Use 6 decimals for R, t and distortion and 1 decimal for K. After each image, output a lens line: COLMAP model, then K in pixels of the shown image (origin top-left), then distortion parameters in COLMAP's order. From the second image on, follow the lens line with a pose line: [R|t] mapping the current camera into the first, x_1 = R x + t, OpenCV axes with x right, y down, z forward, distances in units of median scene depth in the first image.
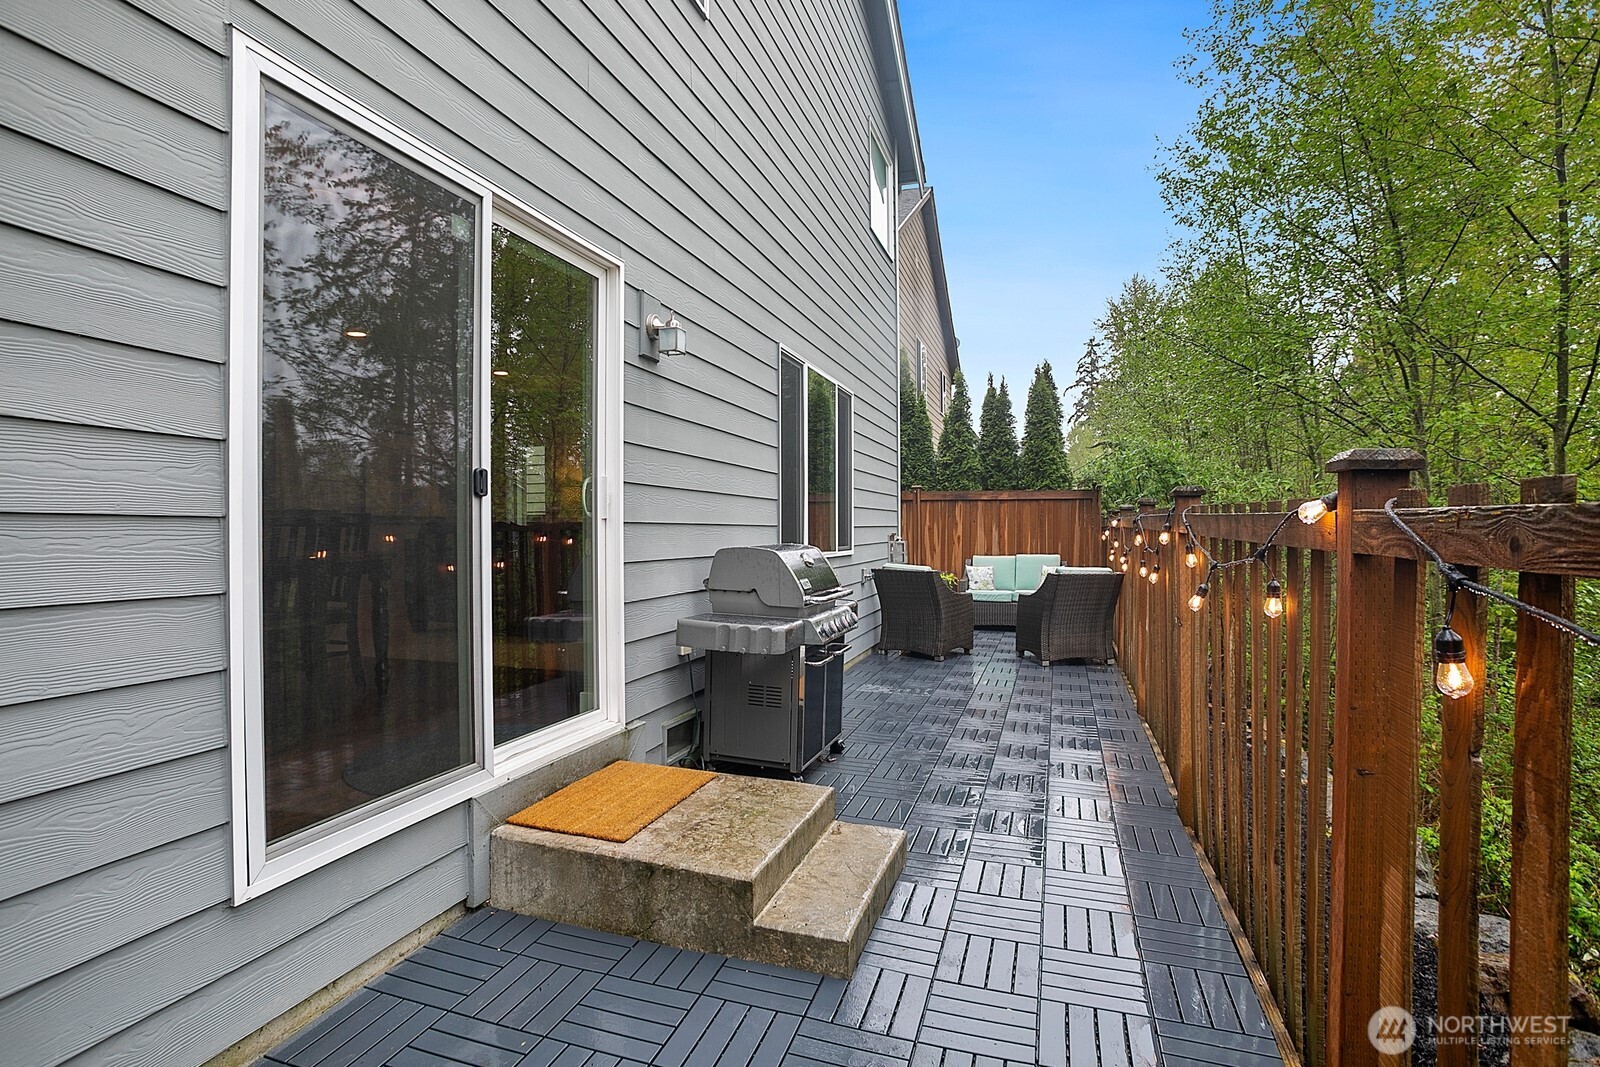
lens RADIAL K [[802.7, 0, 800.0], [0, 802.7, 533.5], [0, 0, 1]] dist [-0.000307, -0.000015]
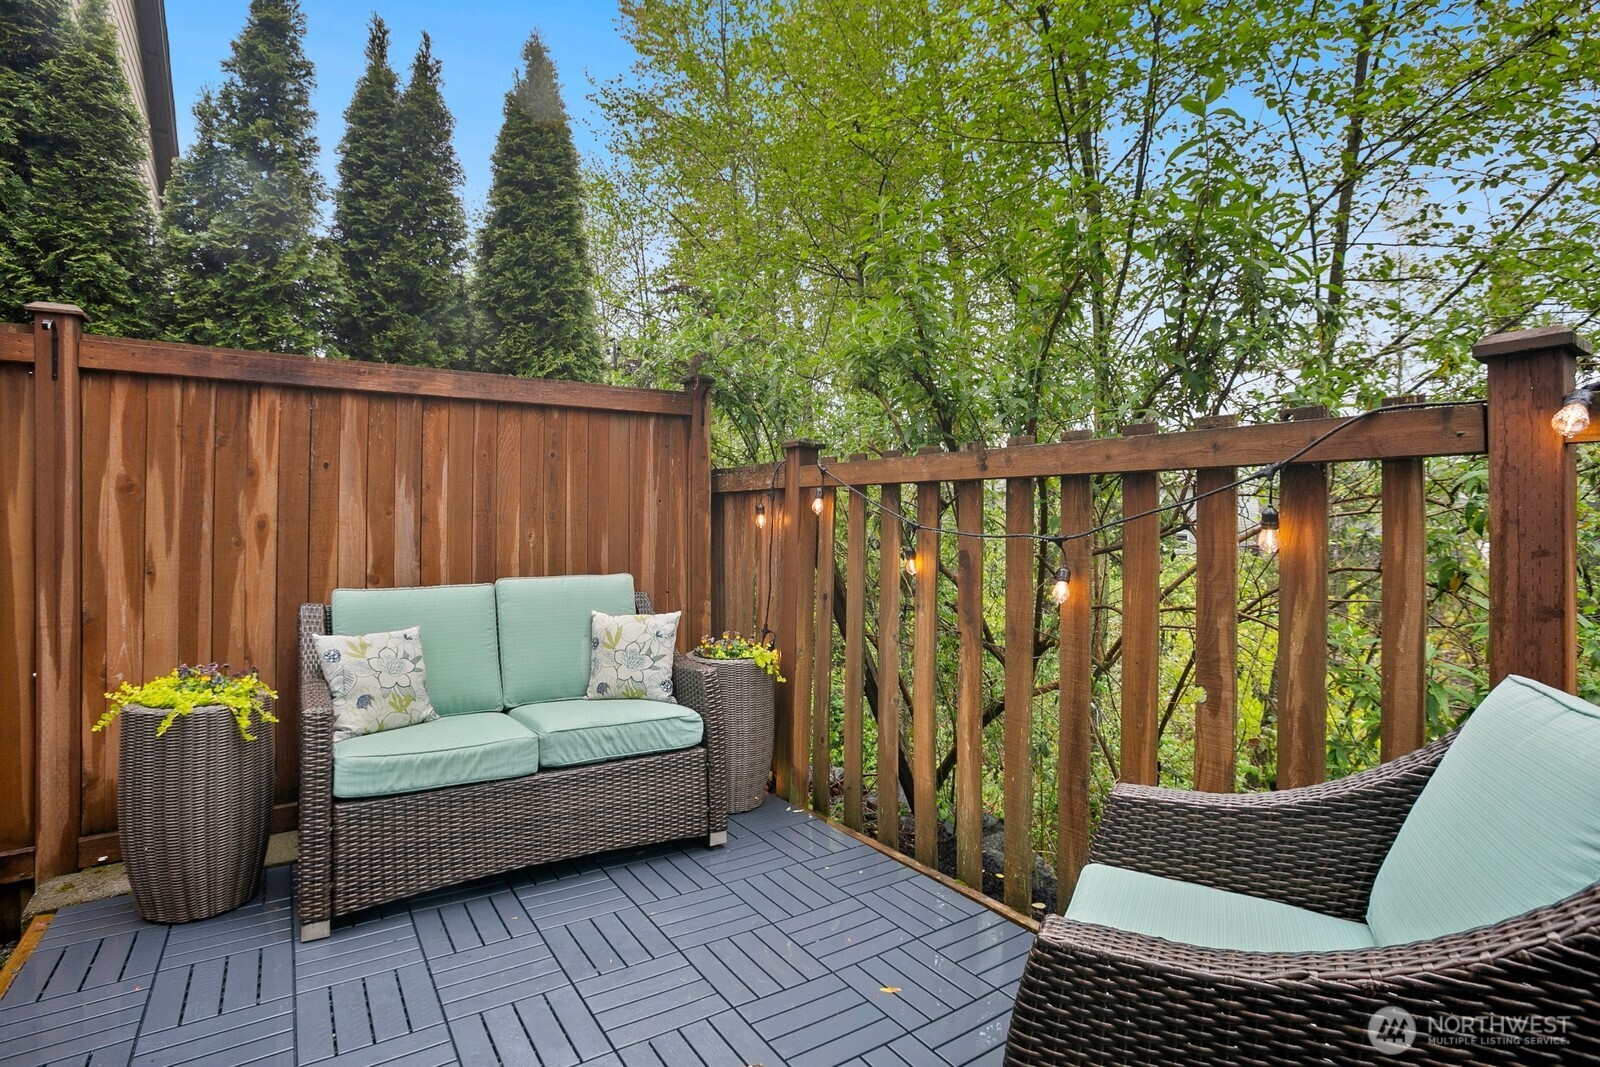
lens RADIAL K [[776.3, 0, 800.0], [0, 776.3, 533.5], [0, 0, 1]] dist [-0.075367, 0.028228]
pose [[0.630843, 0.008258, 0.775867, 0.117646], [-0.003563, 0.999964, -0.007747, 0.010252], [-0.775903, 0.002123, 0.630849, 0.708787]]
